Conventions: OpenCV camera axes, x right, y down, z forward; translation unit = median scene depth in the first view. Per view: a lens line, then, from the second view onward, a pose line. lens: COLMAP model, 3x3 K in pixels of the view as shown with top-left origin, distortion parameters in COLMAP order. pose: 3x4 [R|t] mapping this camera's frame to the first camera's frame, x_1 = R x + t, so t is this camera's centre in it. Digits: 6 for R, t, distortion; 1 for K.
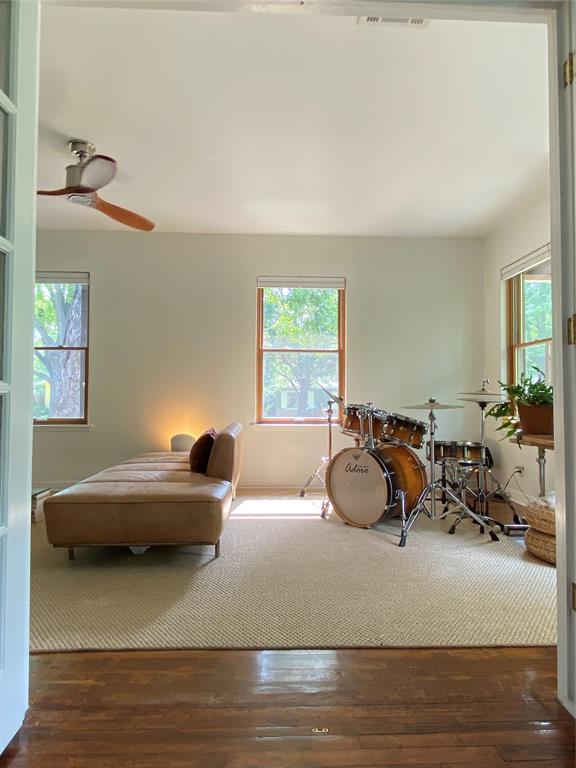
lens RADIAL K [[498.0, 0, 285.2], [0, 498.0, 381.8], [0, 0, 1]] dist [0.009668, 0.000929]
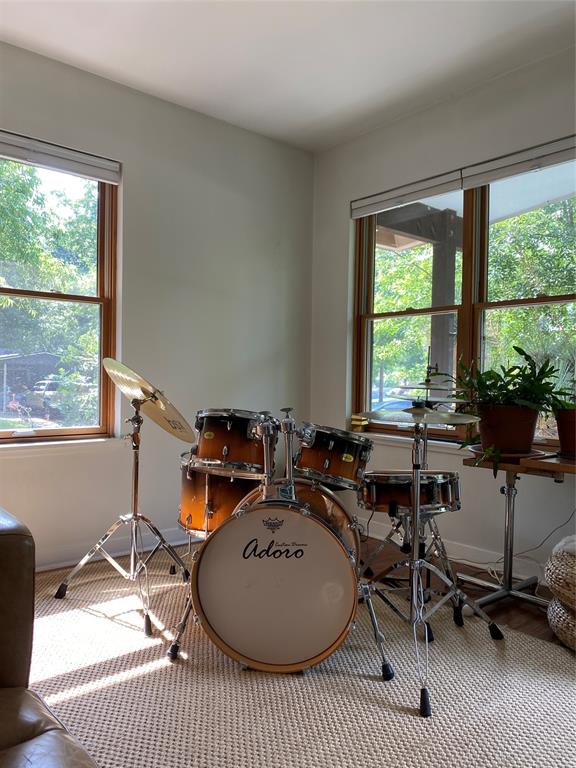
lens RADIAL K [[595.3, 0, 291.8], [0, 595.3, 390.2], [0, 0, 1]] dist [0.010320, -0.011634]
pose [[0.783898, -0.003108, 0.620881, -0.147117], [-0.030030, 0.998627, 0.042914, -0.000437], [-0.620162, -0.052285, 0.782729, 0.428062]]
